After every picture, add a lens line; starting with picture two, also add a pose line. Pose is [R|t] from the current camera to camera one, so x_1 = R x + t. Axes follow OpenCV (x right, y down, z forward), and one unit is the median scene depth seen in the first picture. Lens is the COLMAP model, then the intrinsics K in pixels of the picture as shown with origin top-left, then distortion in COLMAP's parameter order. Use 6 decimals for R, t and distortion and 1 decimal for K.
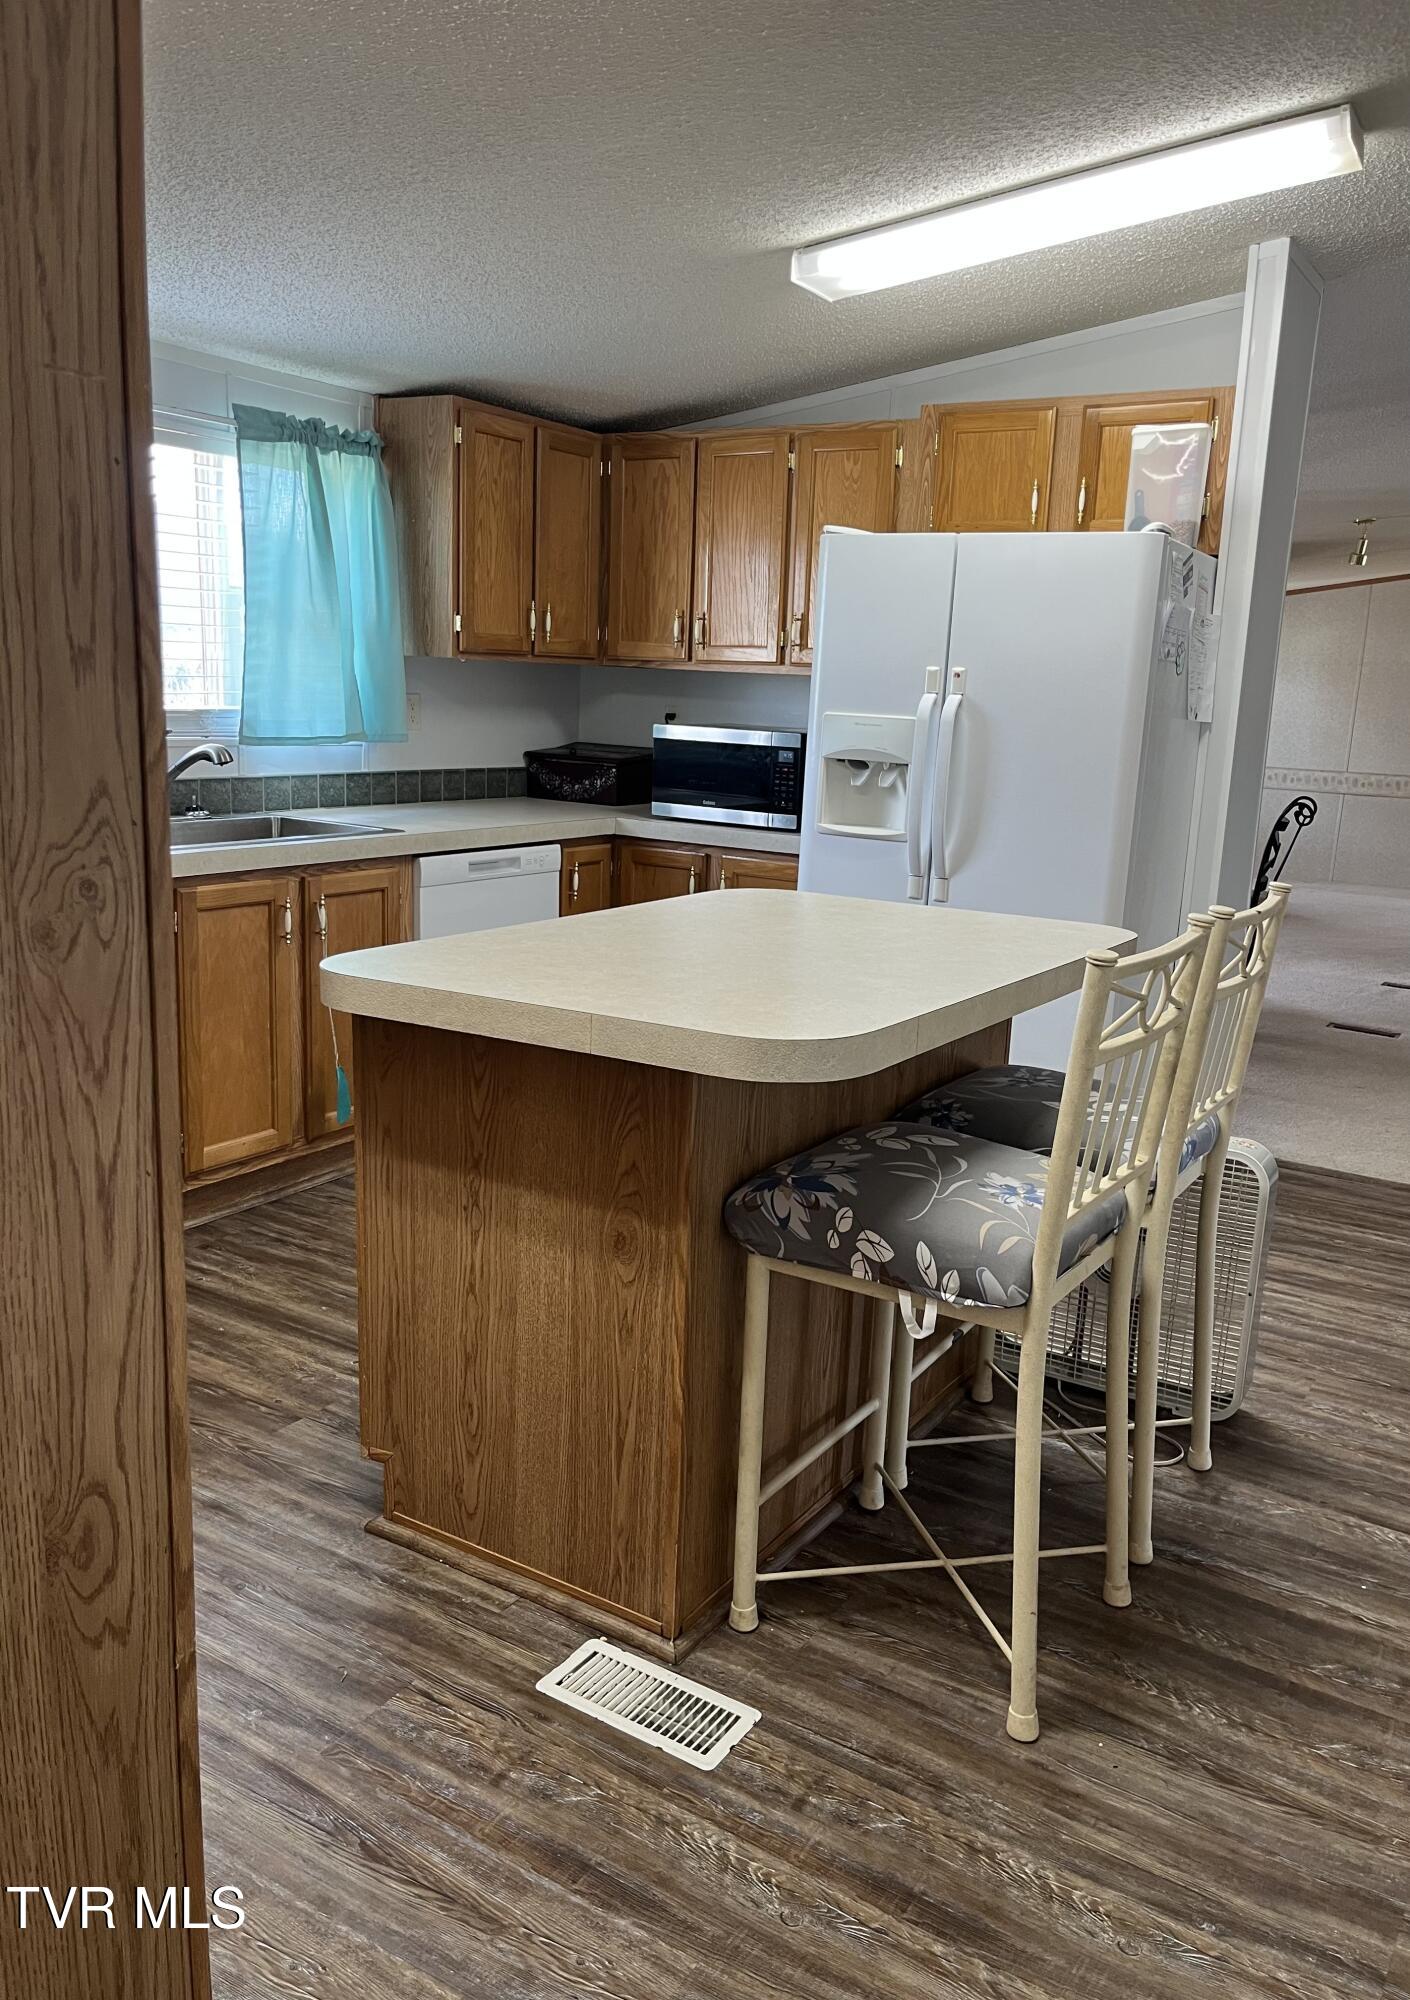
lens RADIAL K [[1551.5, 0, 743.4], [0, 1551.5, 1002.3], [0, 0, 1]] dist [0.068695, -0.066298]
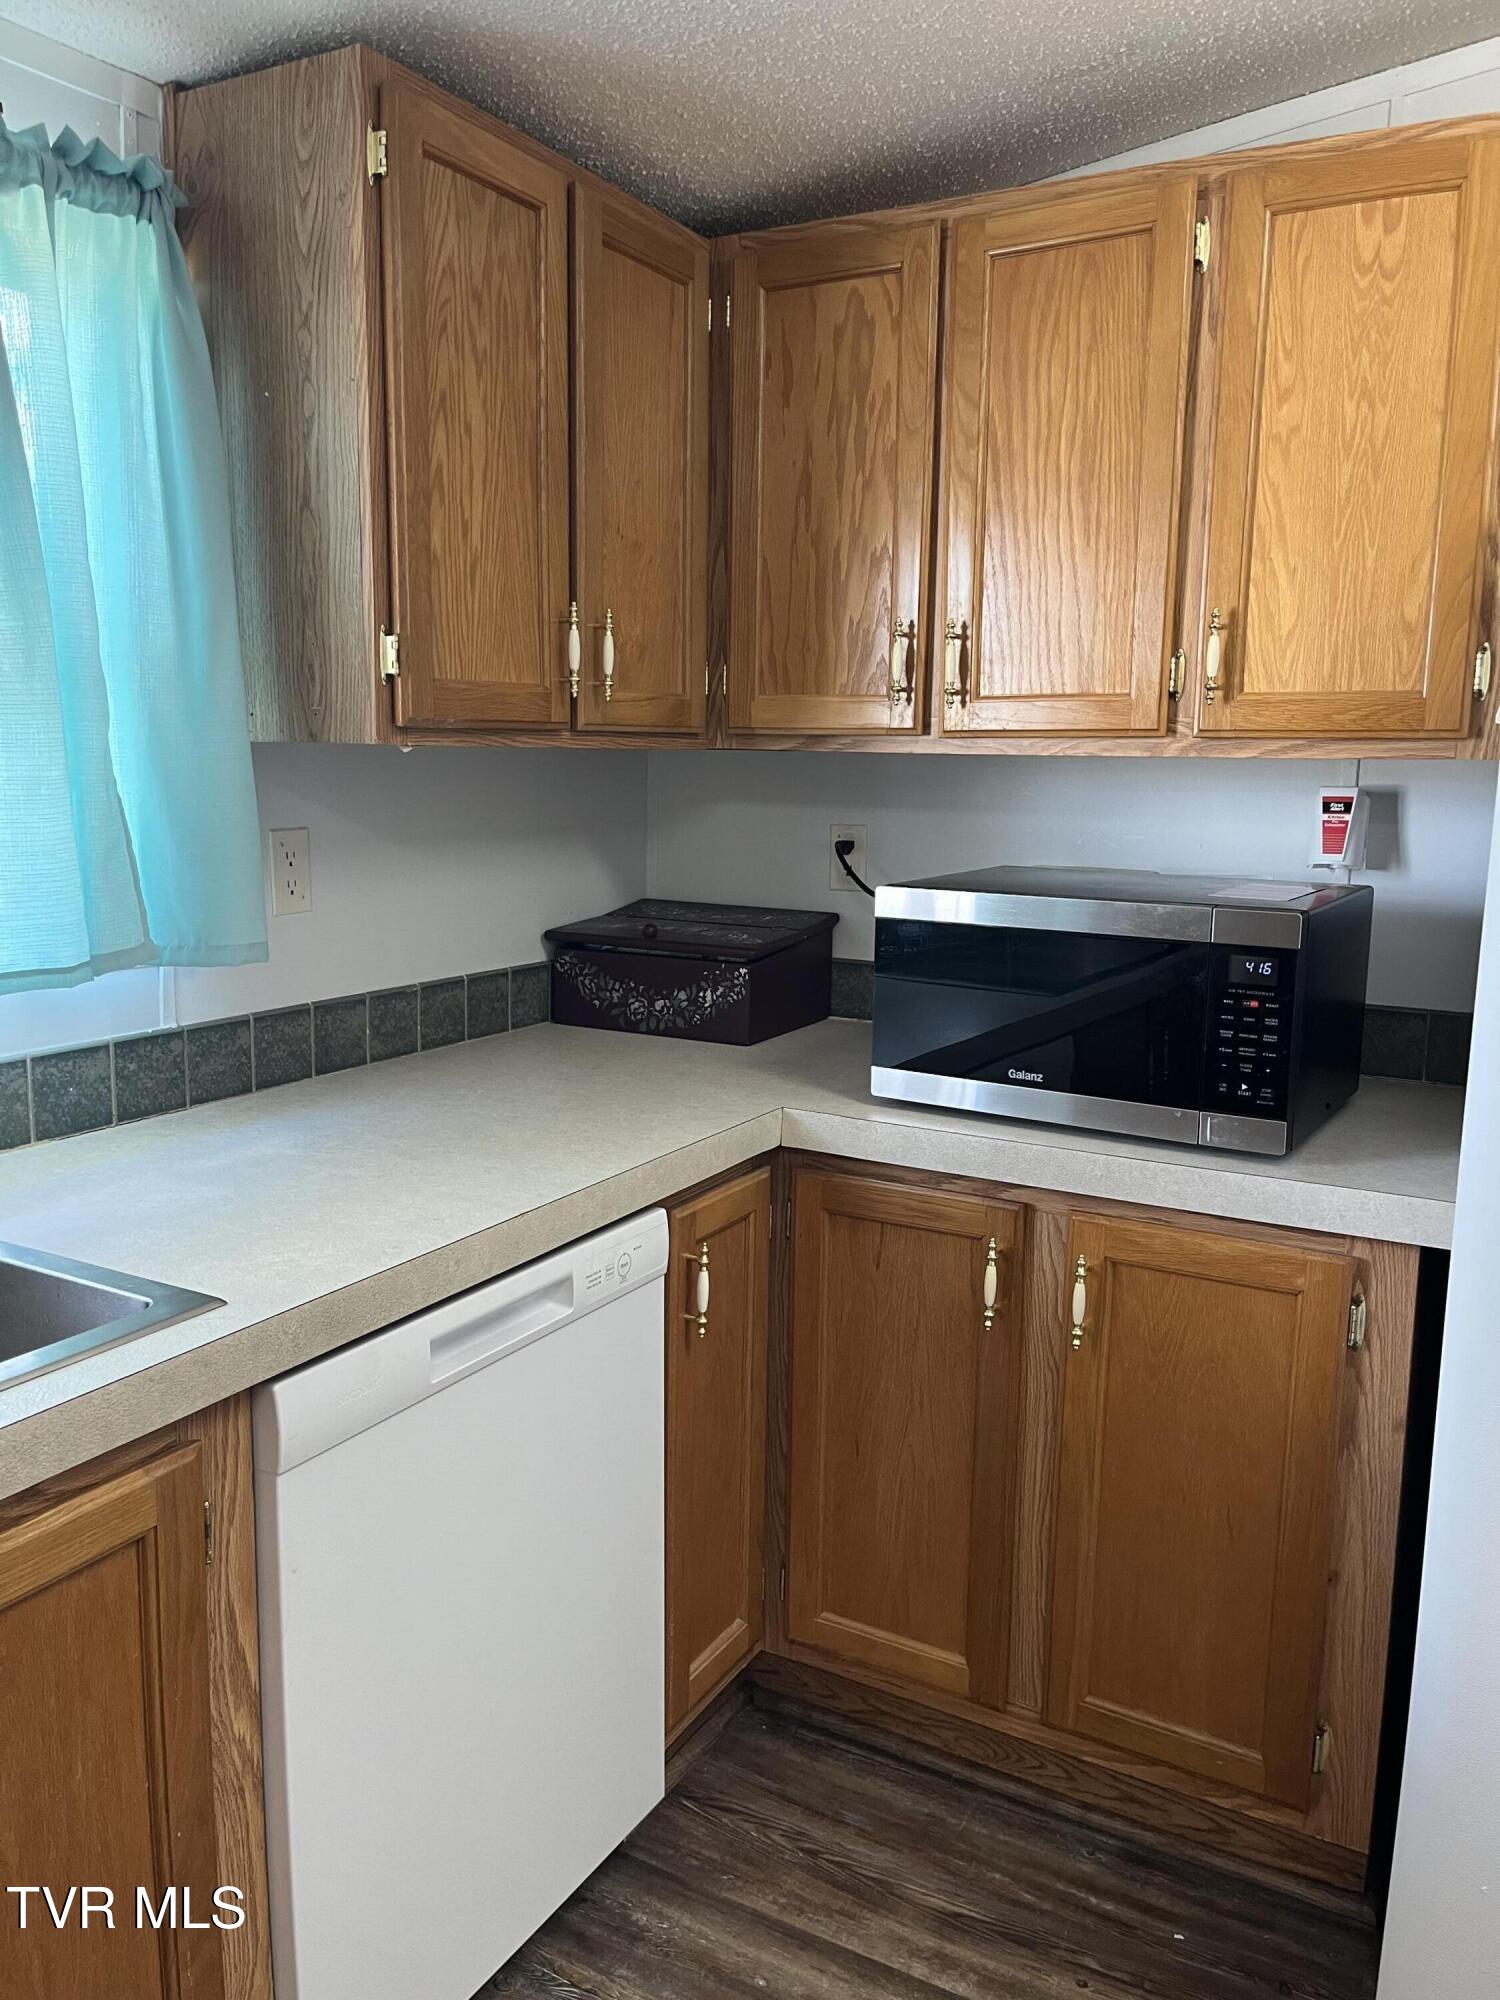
lens RADIAL K [[1520.4, 0, 757.0], [0, 1520.4, 994.9], [0, 0, 1]] dist [0.060530, -0.077730]
pose [[0.998830, -0.033915, 0.034475, -0.109321], [0.035435, 0.998383, -0.044456, -0.140337], [-0.032911, 0.045625, 0.998416, 0.629683]]
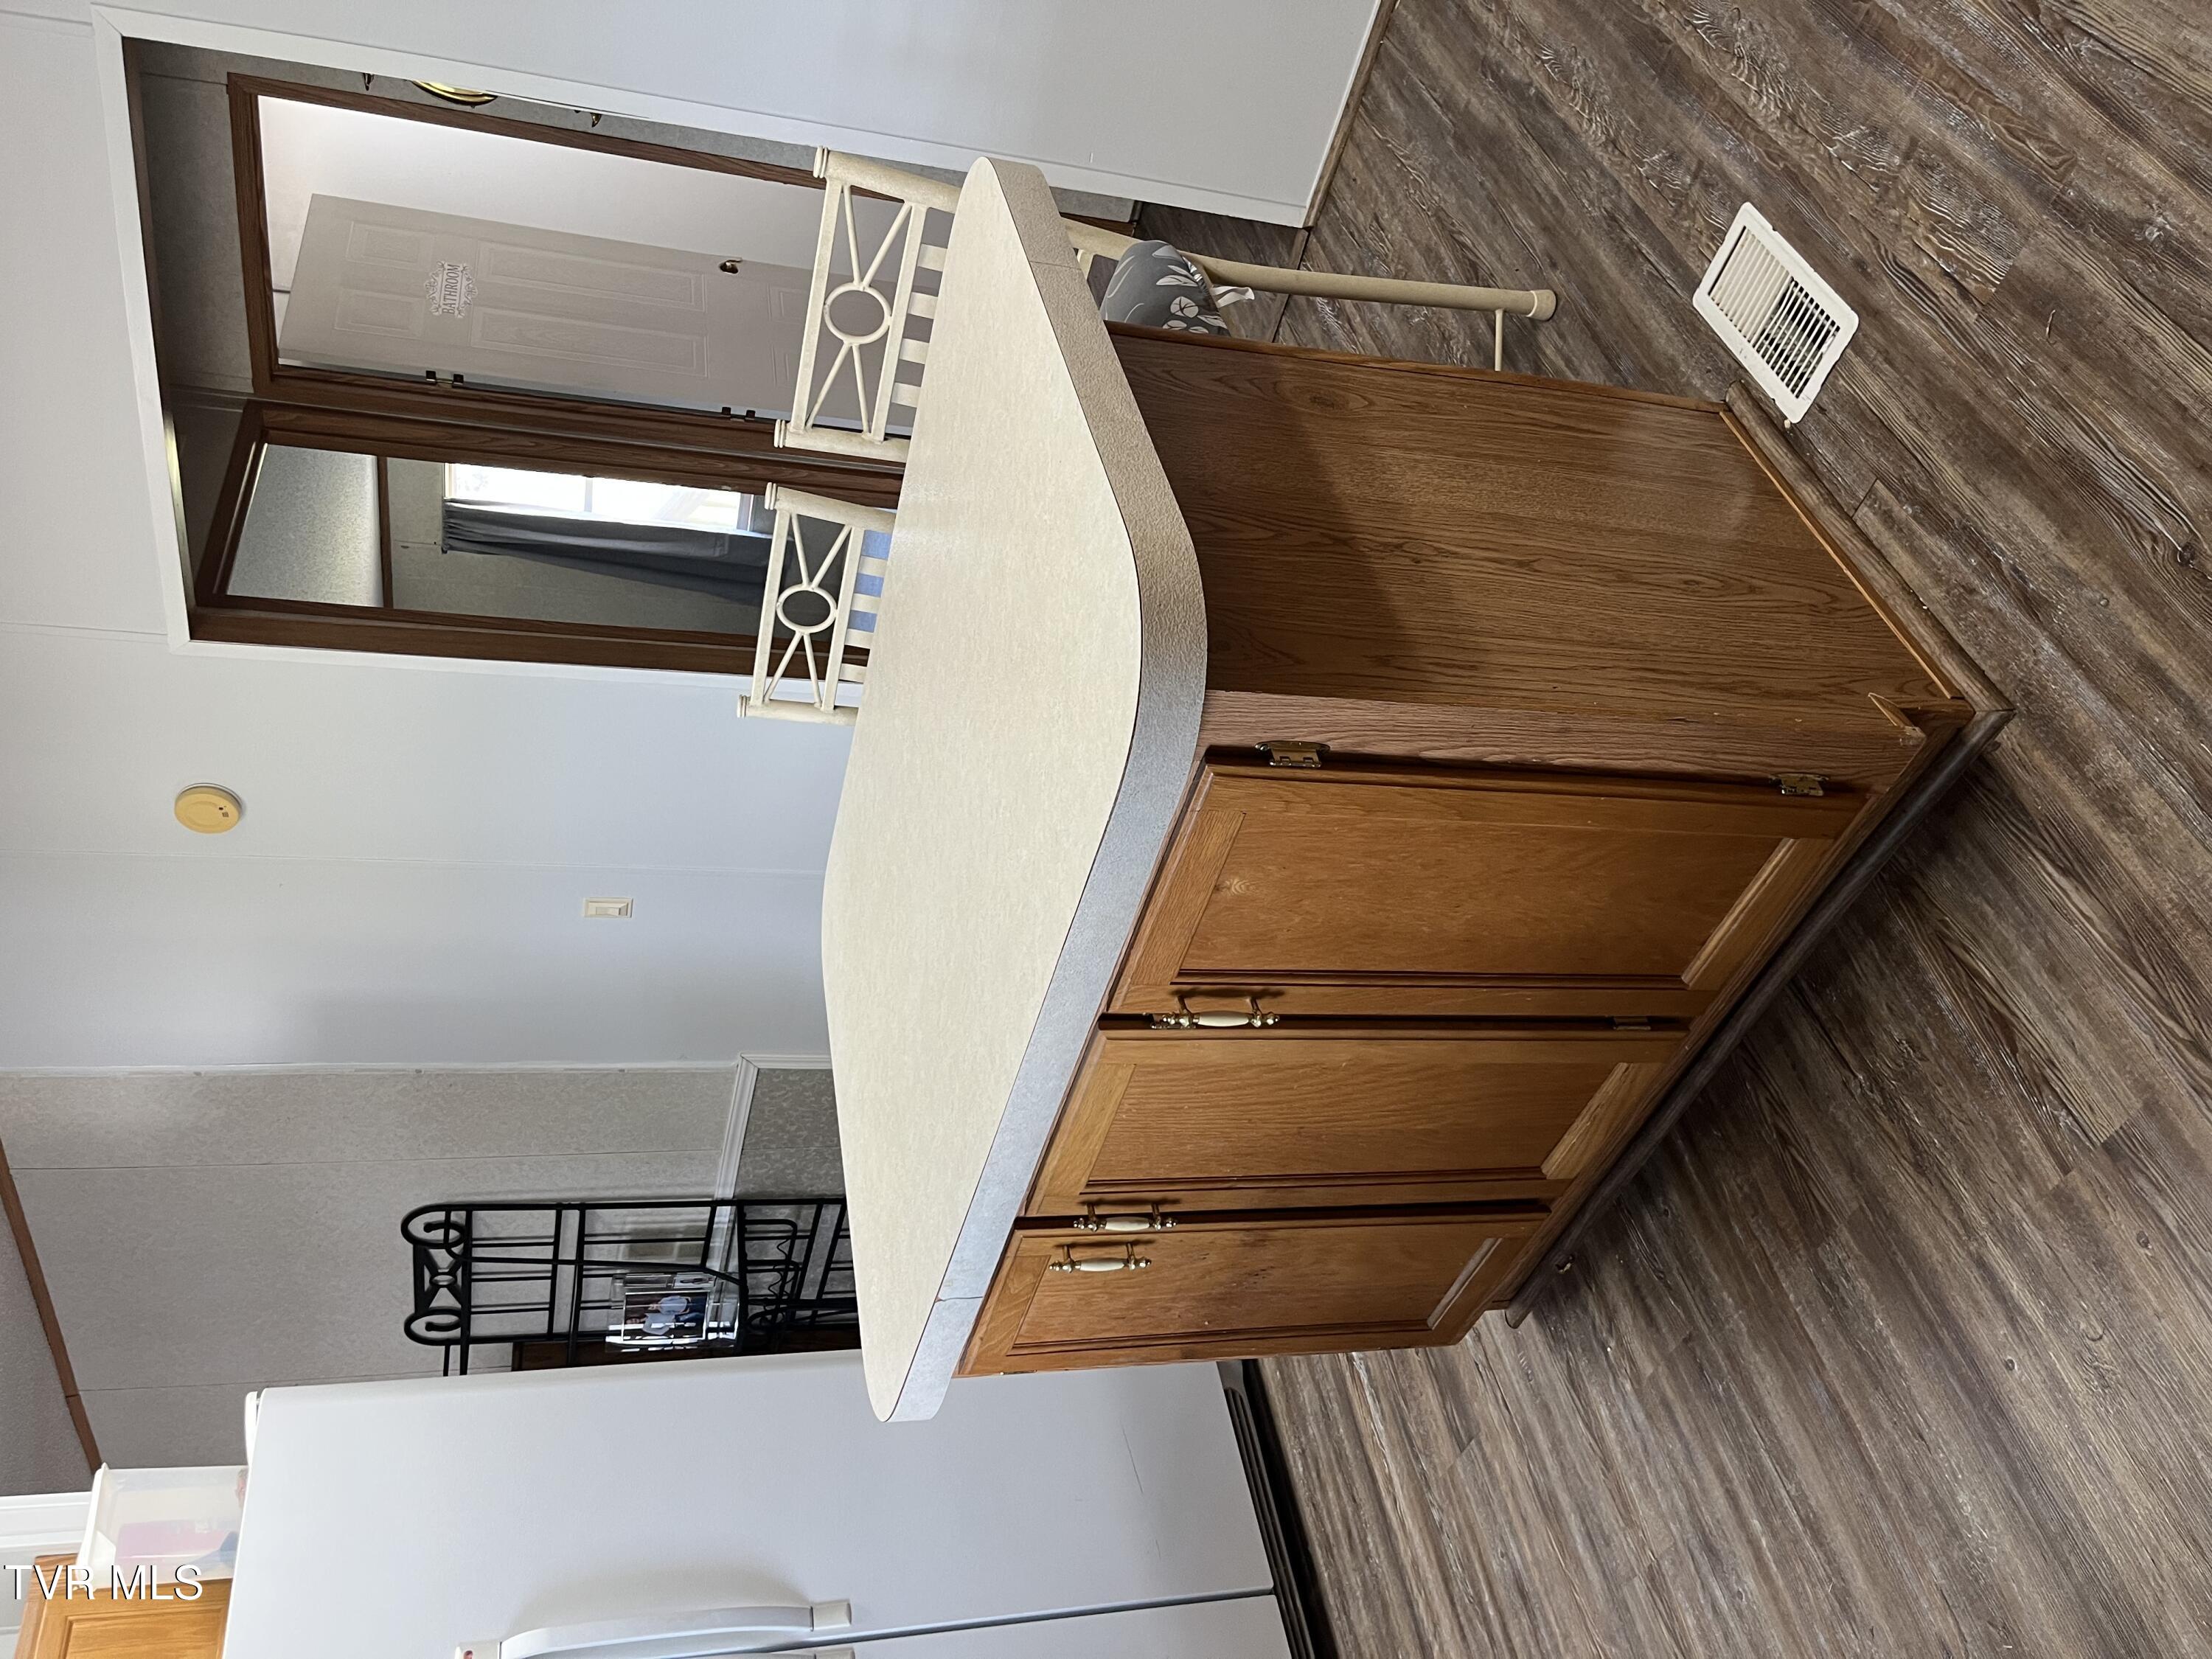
lens RADIAL K [[1703.0, 0, 1121.0], [0, 1703.0, 828.7], [0, 0, 1]] dist [0.045475, -0.074541]
pose [[-0.340217, -0.234885, 0.910539, -0.402651], [0.936885, -0.167681, 0.306805, -0.105351], [0.080617, 0.957451, 0.277108, 0.457657]]
